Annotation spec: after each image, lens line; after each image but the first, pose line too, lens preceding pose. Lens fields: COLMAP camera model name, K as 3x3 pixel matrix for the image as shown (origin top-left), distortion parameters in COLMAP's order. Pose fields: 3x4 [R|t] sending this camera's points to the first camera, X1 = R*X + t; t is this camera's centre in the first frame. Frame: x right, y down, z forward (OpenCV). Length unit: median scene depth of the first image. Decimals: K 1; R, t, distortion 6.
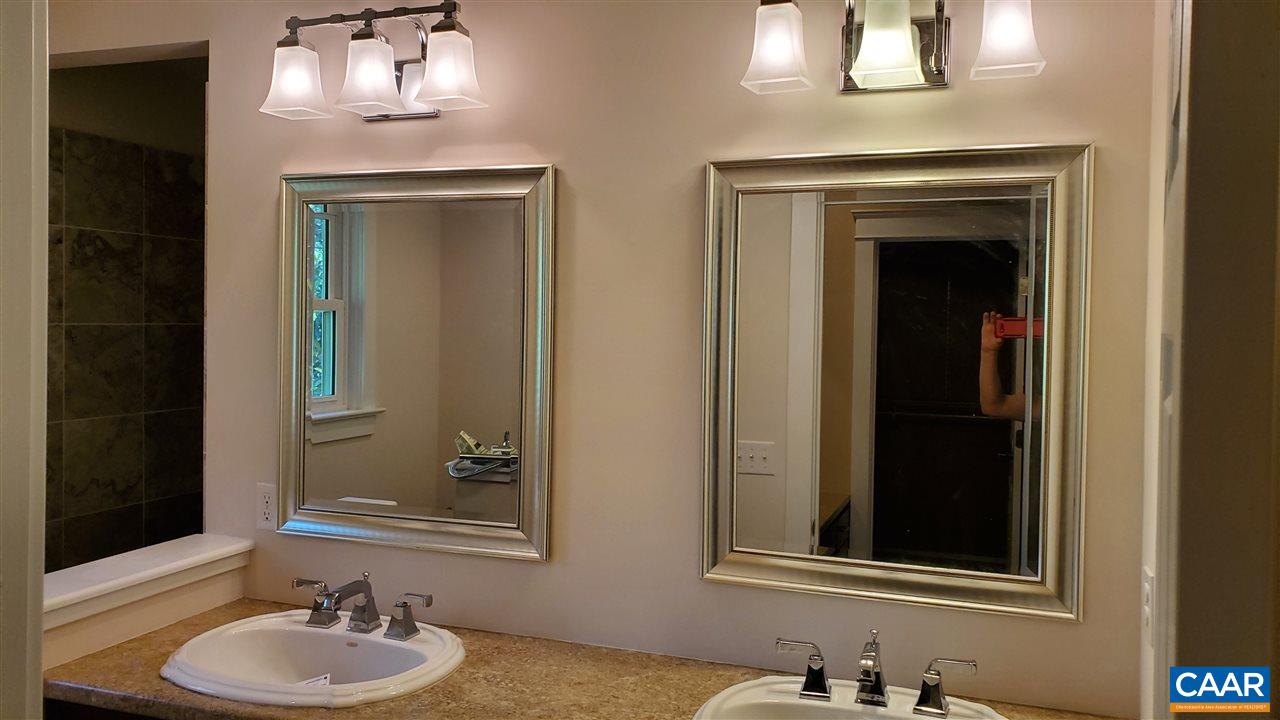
lens RADIAL K [[991.4, 0, 640.4], [0, 991.4, 337.3], [0, 0, 1]] dist [0.111077, -0.244348]
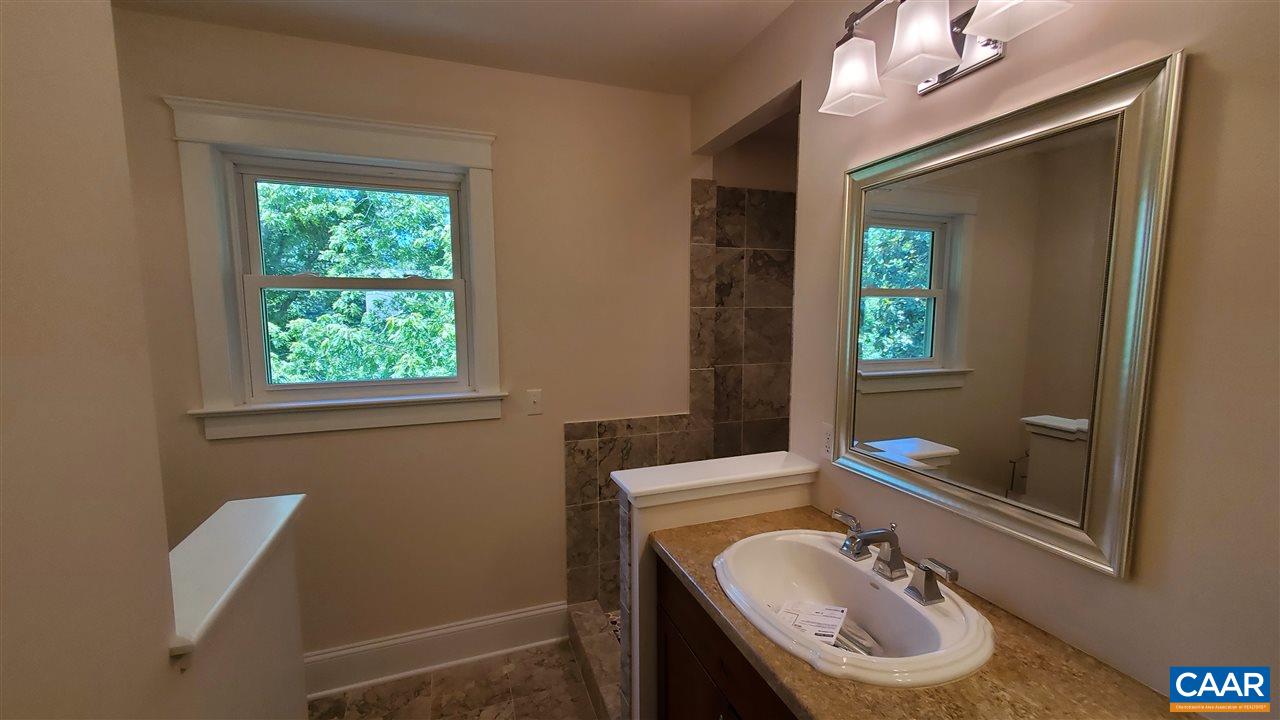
lens RADIAL K [[503.9, 0, 638.1], [0, 503.9, 367.4], [0, 0, 1]] dist [0.000290, -0.000130]
pose [[0.637684, 0.065088, -0.767543, -0.044246], [0.000270, 0.996405, 0.084720, 0.022130], [0.770298, -0.054232, 0.635374, 0.447087]]
